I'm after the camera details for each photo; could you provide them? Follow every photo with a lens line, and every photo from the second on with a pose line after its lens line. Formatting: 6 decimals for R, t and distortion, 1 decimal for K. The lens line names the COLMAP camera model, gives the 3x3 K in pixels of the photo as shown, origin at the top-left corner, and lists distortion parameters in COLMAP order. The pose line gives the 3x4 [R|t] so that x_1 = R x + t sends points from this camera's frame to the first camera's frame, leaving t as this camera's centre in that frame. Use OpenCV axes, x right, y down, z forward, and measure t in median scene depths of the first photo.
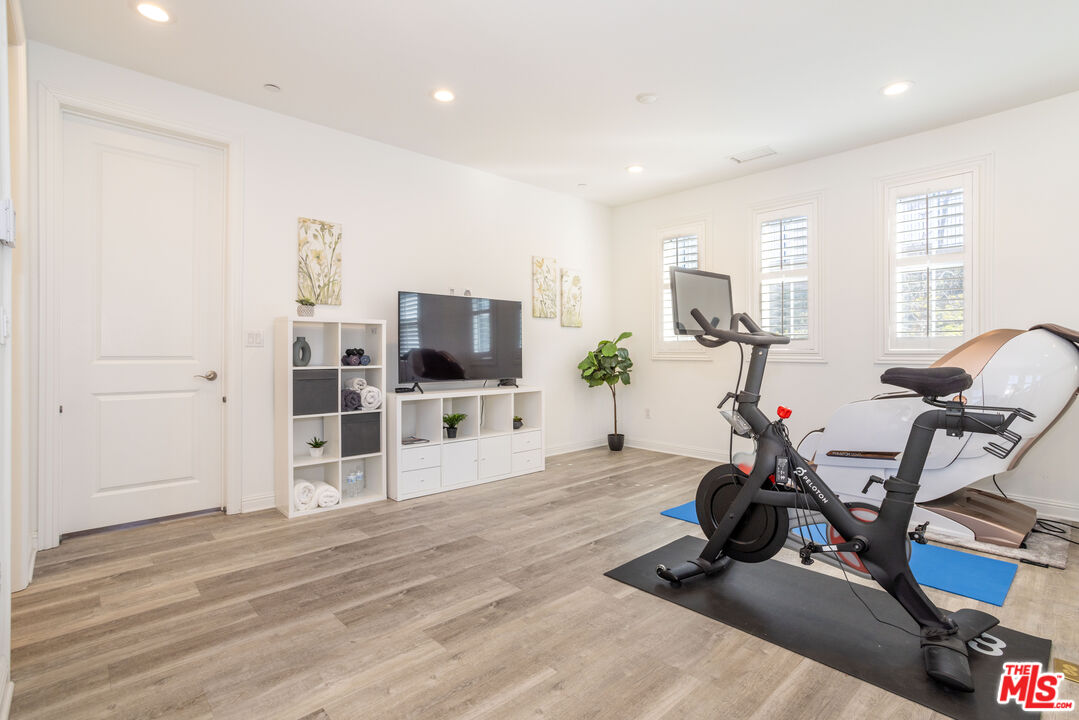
lens RADIAL K [[524.0, 0, 540.5], [0, 524.0, 355.8], [0, 0, 1]] dist [-0.049753, 0.028615]
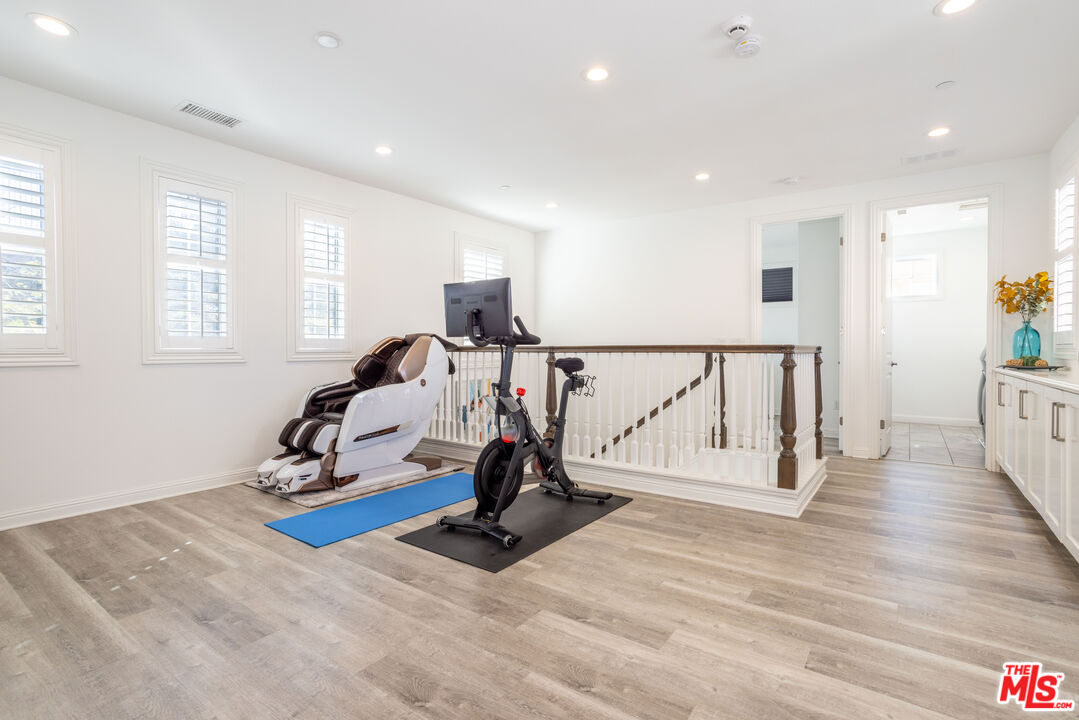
lens RADIAL K [[524.0, 0, 540.5], [0, 524.0, 355.8], [0, 0, 1]] dist [-0.049753, 0.028615]
pose [[-0.208265, -0.010532, 0.978016, -0.929895], [0.011185, 0.999851, 0.013149, -0.009349], [-0.978008, 0.013678, -0.208116, 1.193917]]
